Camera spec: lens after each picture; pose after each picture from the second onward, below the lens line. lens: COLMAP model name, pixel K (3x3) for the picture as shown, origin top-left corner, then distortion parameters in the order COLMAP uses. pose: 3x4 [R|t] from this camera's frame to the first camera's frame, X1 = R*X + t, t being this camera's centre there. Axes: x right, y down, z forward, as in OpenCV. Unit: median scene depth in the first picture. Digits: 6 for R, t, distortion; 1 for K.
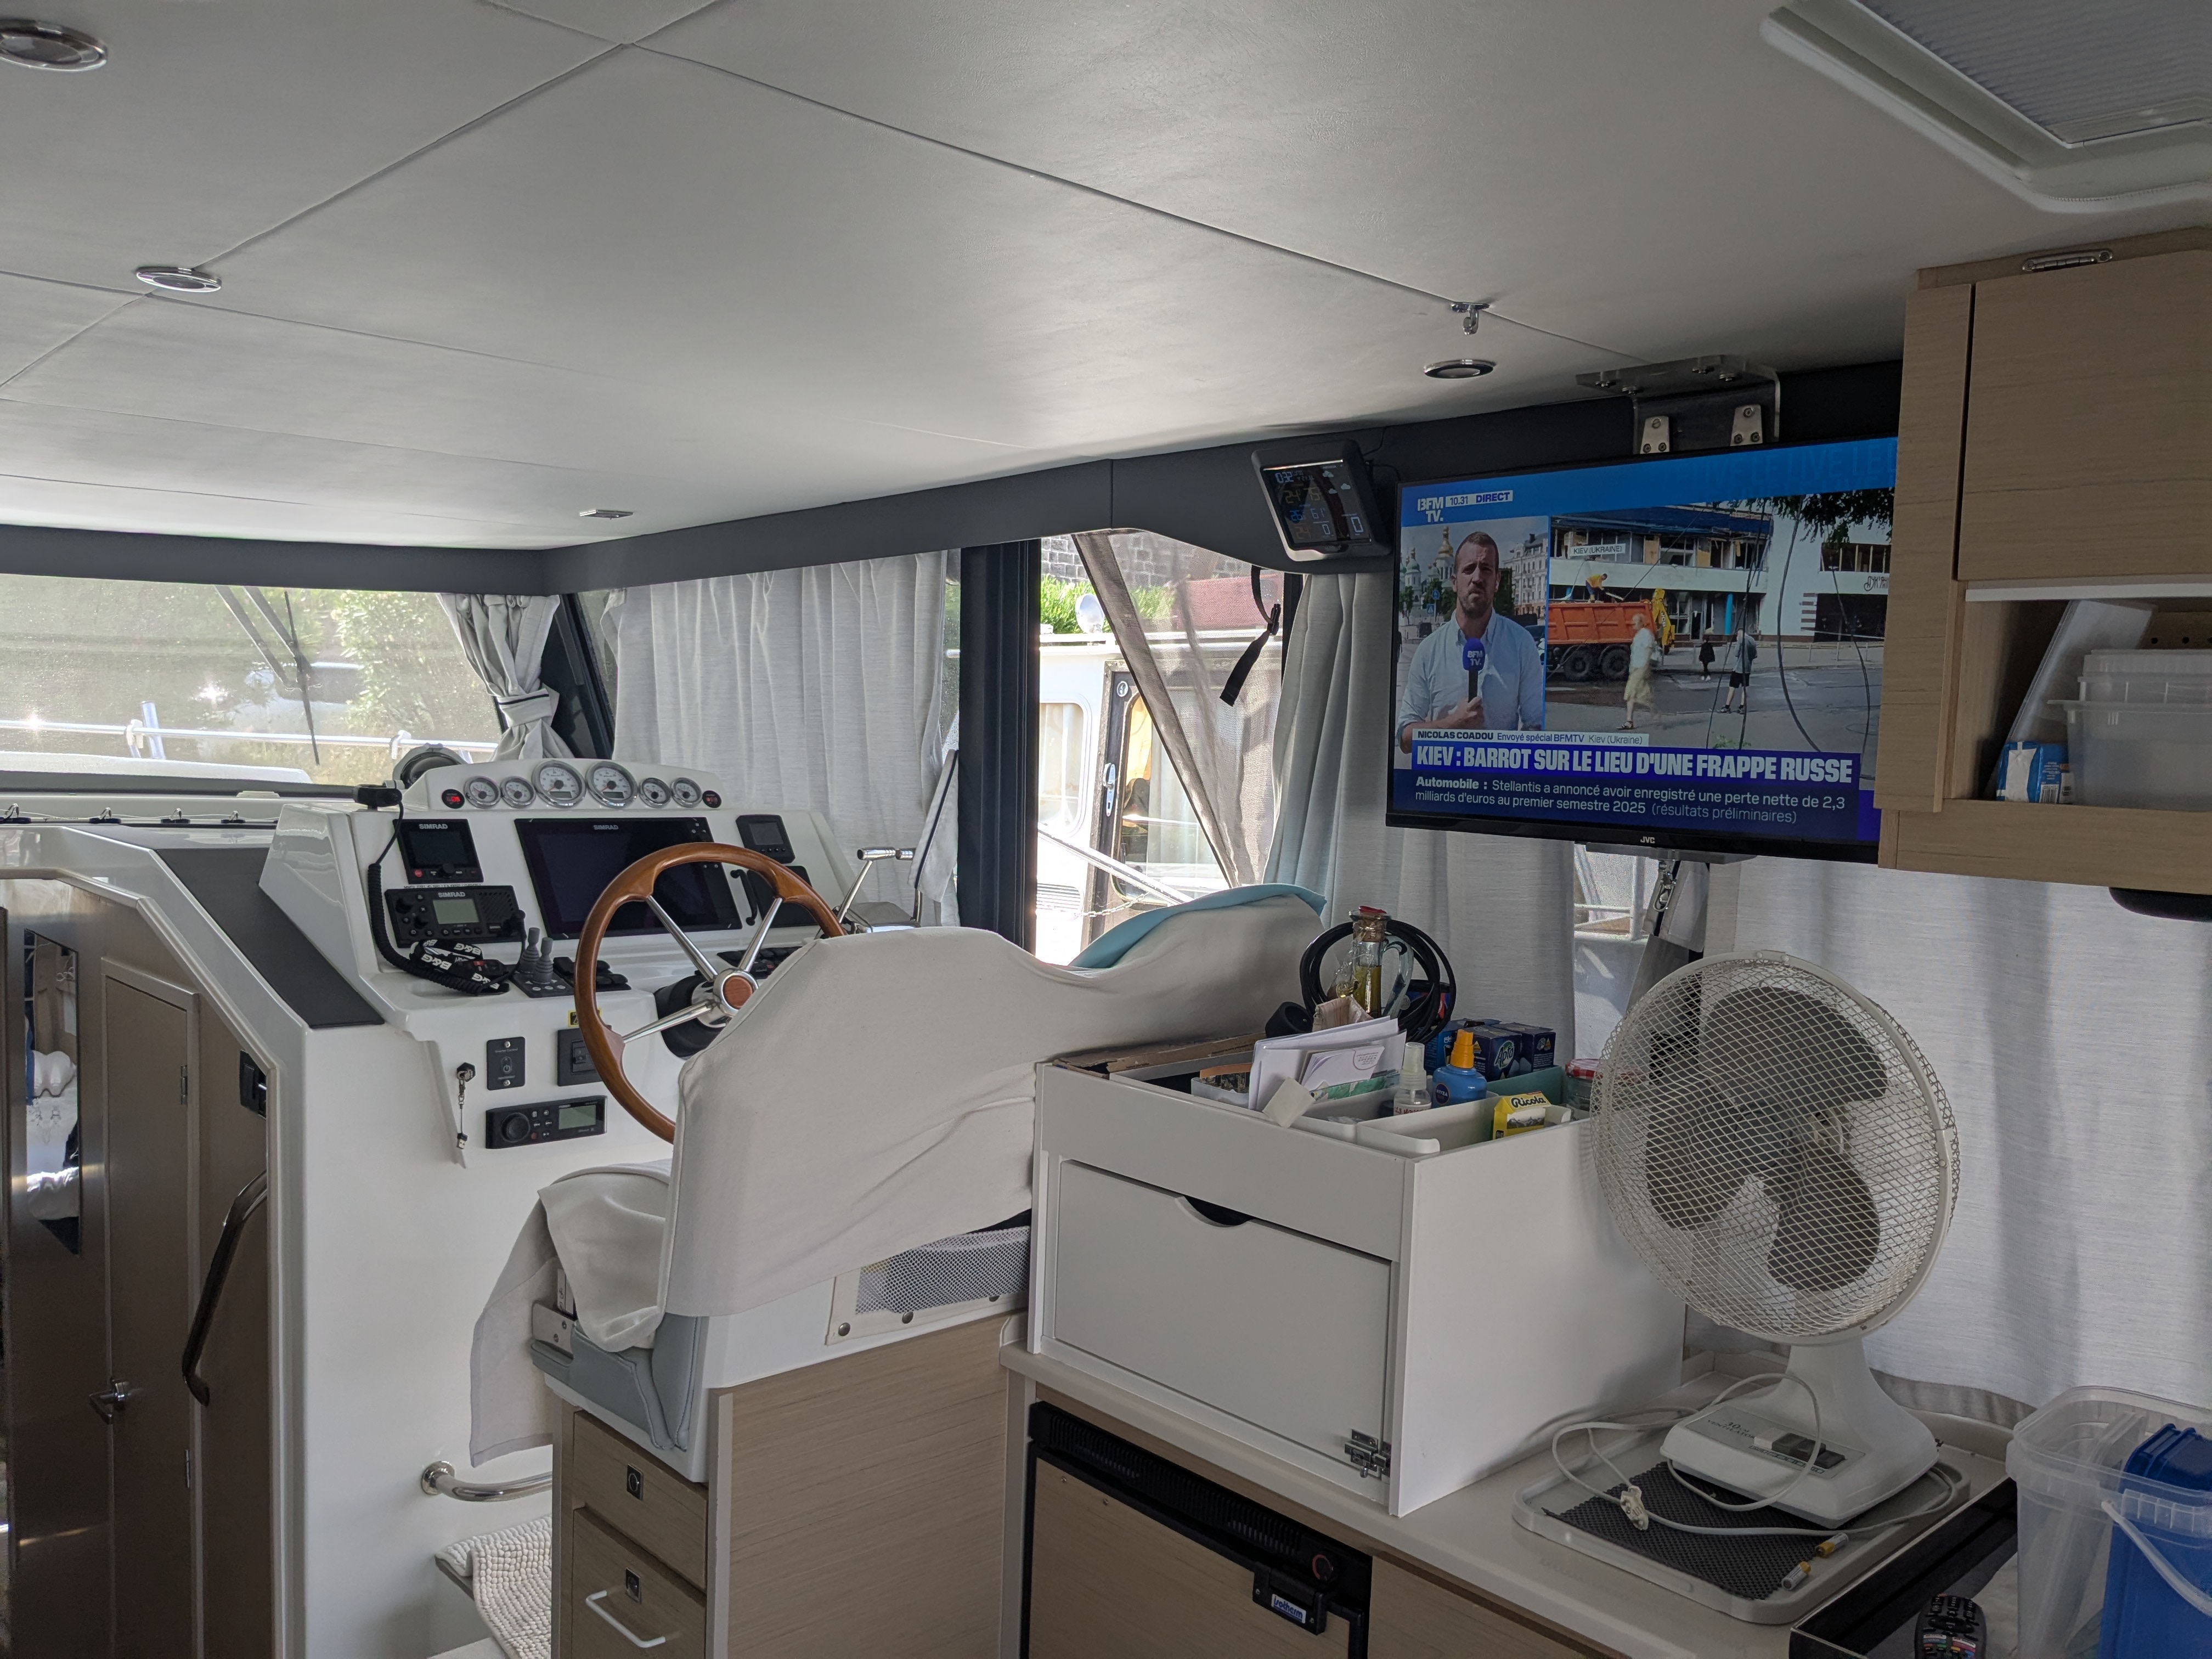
lens RADIAL K [[1740.5, 0, 1084.8], [0, 1740.5, 850.0], [0, 0, 1]] dist [0.046281, -0.076037]
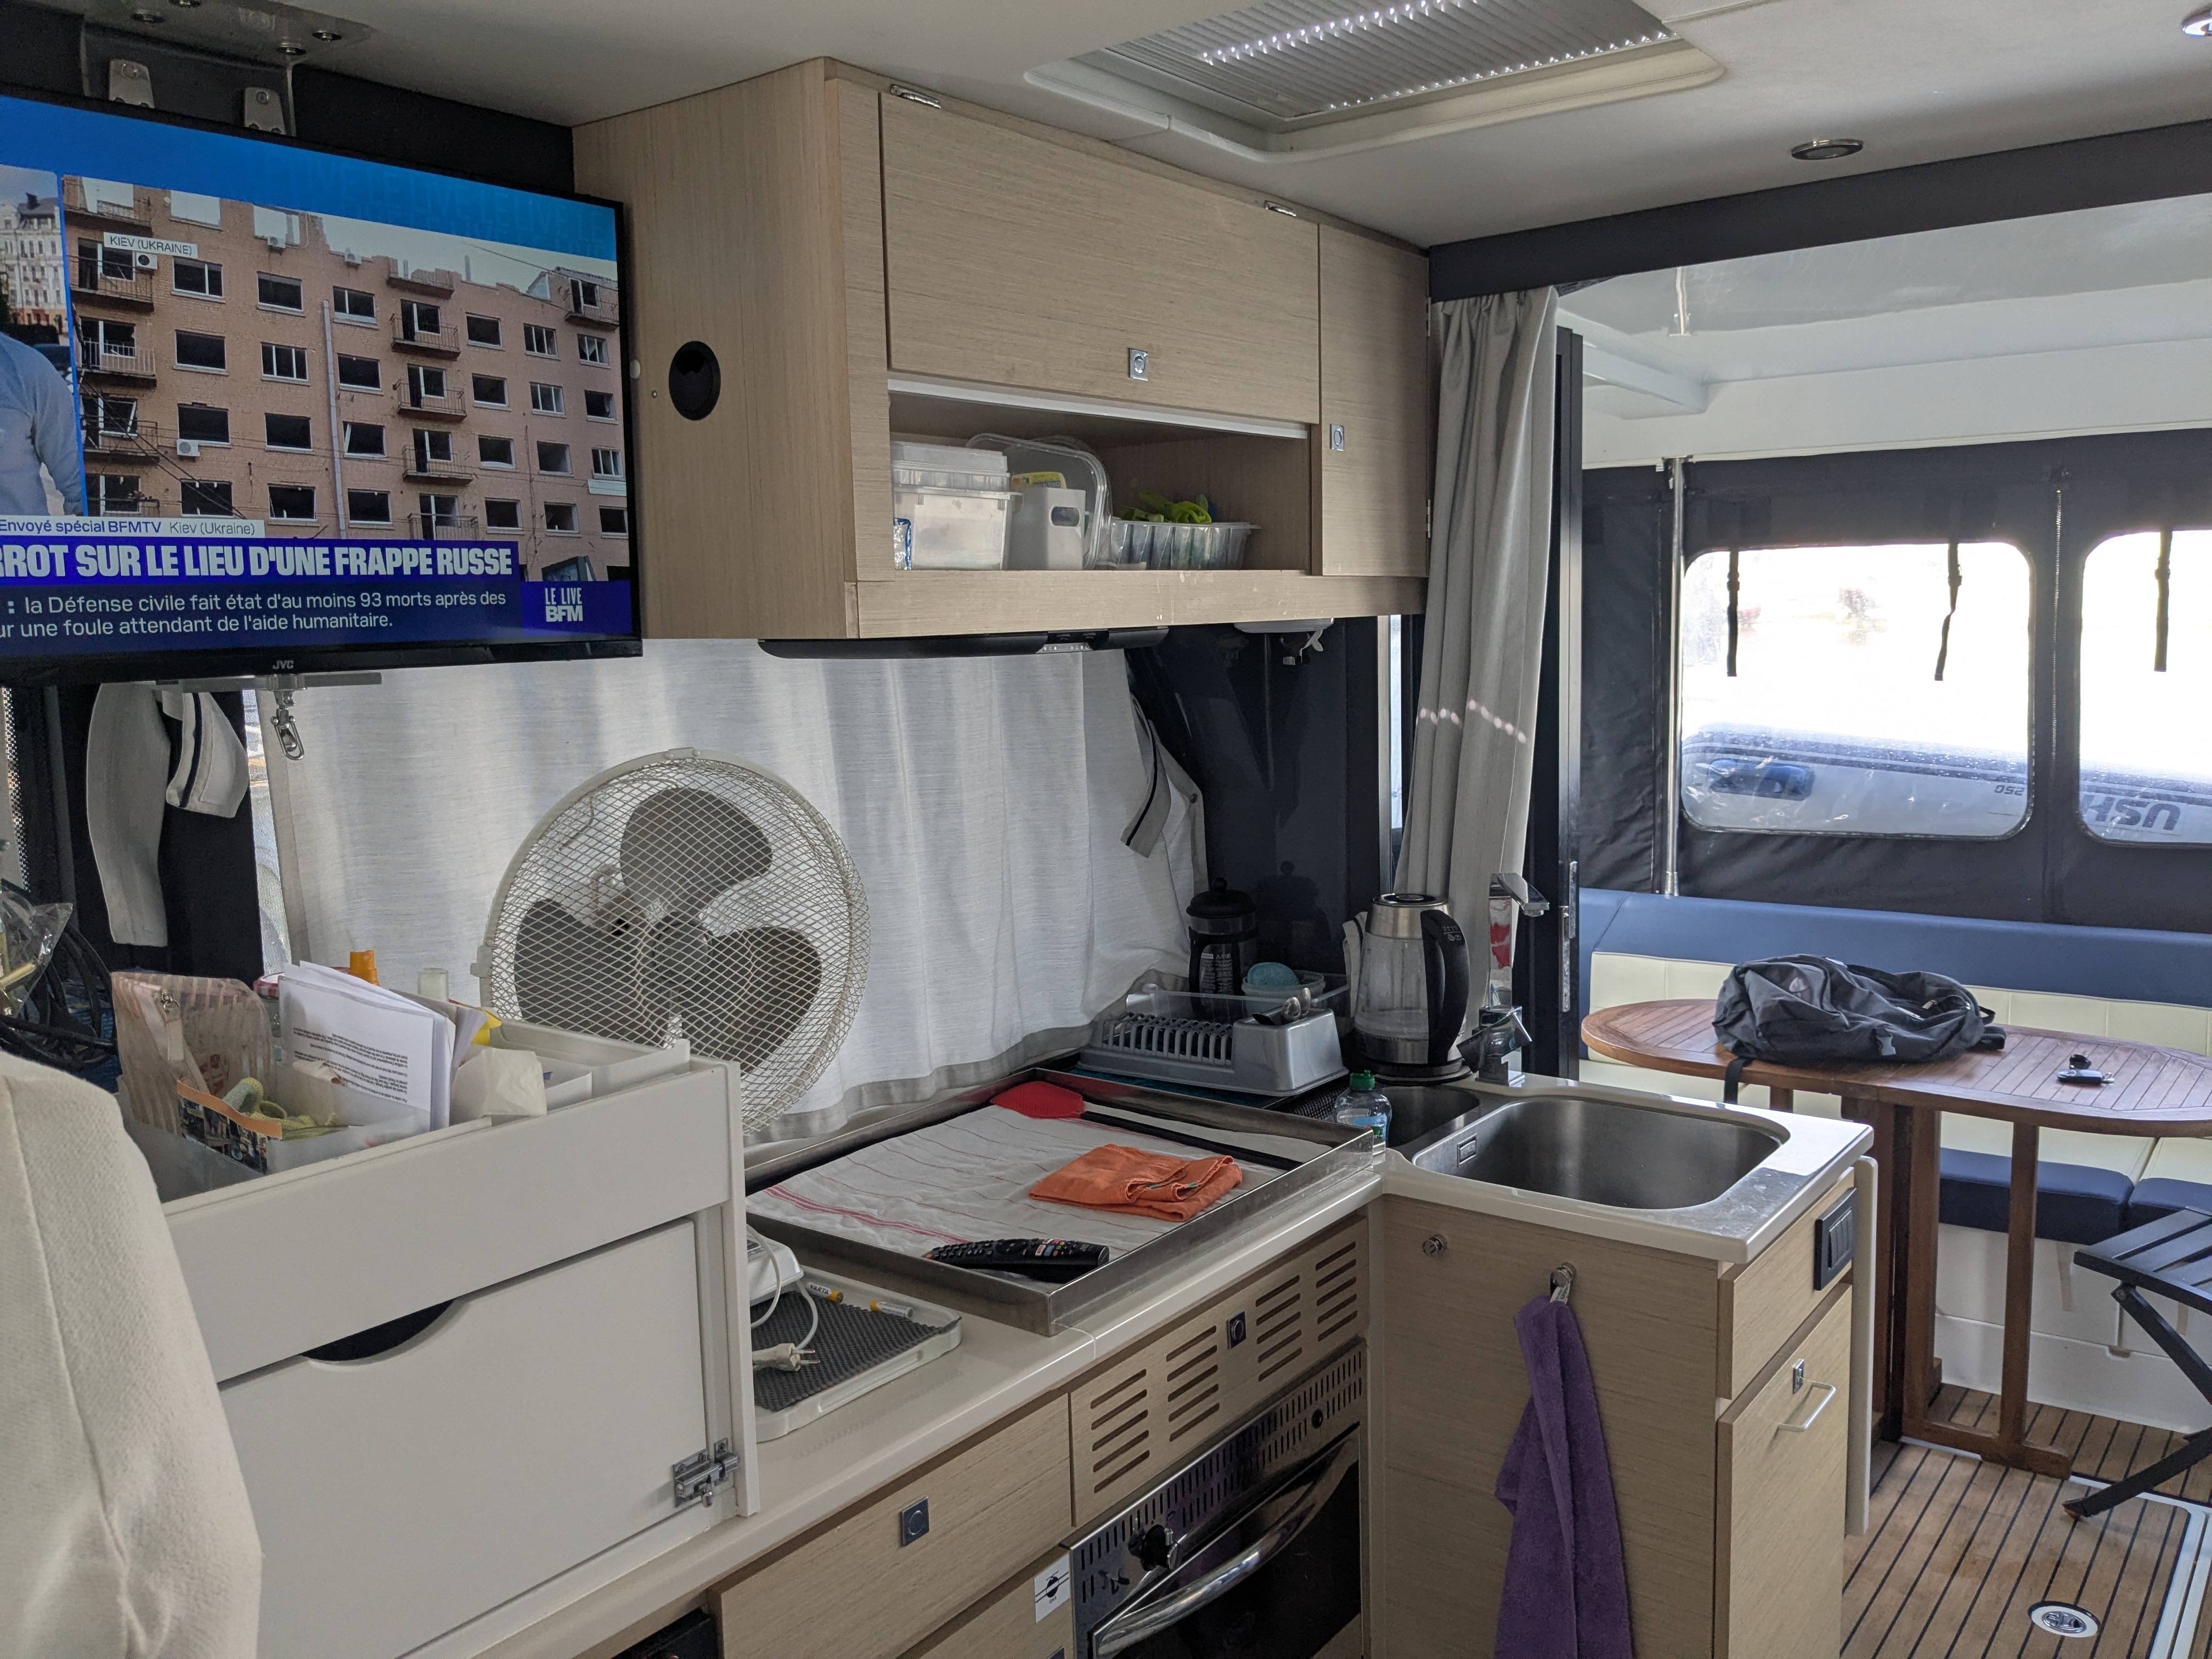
lens RADIAL K [[1740.5, 0, 1115.8], [0, 1740.5, 863.5], [0, 0, 1]] dist [0.046281, -0.076037]
pose [[-0.176583, -0.171731, 0.969189, -0.483877], [0.090419, 0.977668, 0.189707, -0.033431], [-0.980124, 0.121133, -0.157111, 0.798414]]
